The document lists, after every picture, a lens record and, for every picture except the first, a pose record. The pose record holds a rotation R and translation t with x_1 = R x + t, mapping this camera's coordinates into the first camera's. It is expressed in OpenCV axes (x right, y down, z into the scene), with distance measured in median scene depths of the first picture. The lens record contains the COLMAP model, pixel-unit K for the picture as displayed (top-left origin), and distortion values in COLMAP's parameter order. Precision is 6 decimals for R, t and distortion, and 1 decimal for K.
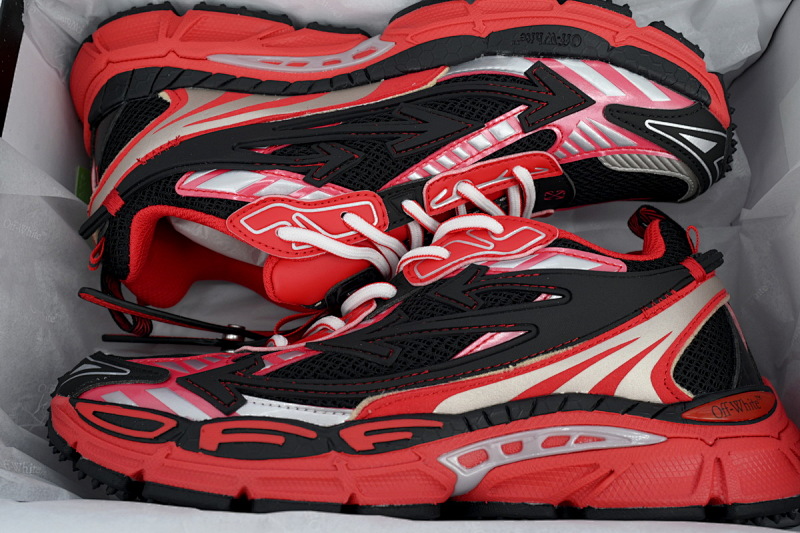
lens RADIAL K [[743.5, 0, 399.1], [0, 743.5, 269.9], [0, 0, 1]] dist [0.013908, 0.000000]
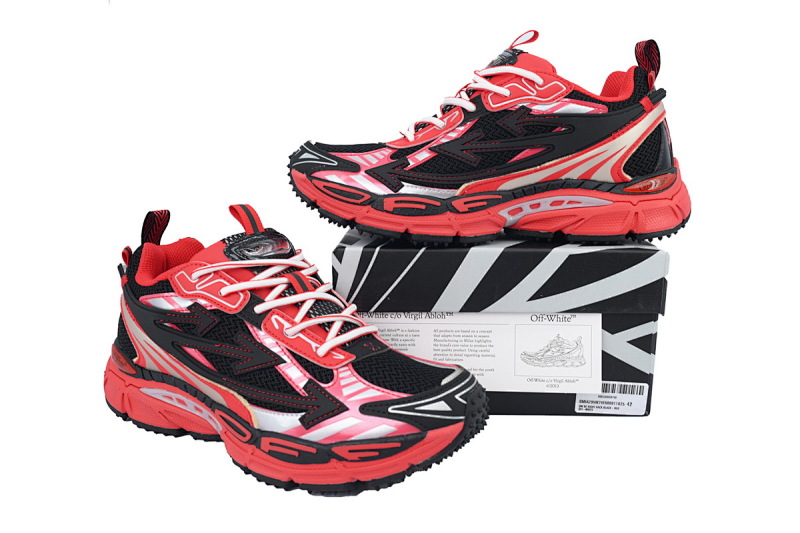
lens RADIAL K [[699.3, 0, 401.7], [0, 699.3, 269.0], [0, 0, 1]] dist [0.019009, 0.026524]
pose [[0.999915, 0.009307, -0.009125, -0.184550], [-0.003494, 0.865874, 0.500250, -0.546987], [0.012557, -0.500176, 0.865833, -0.710285]]
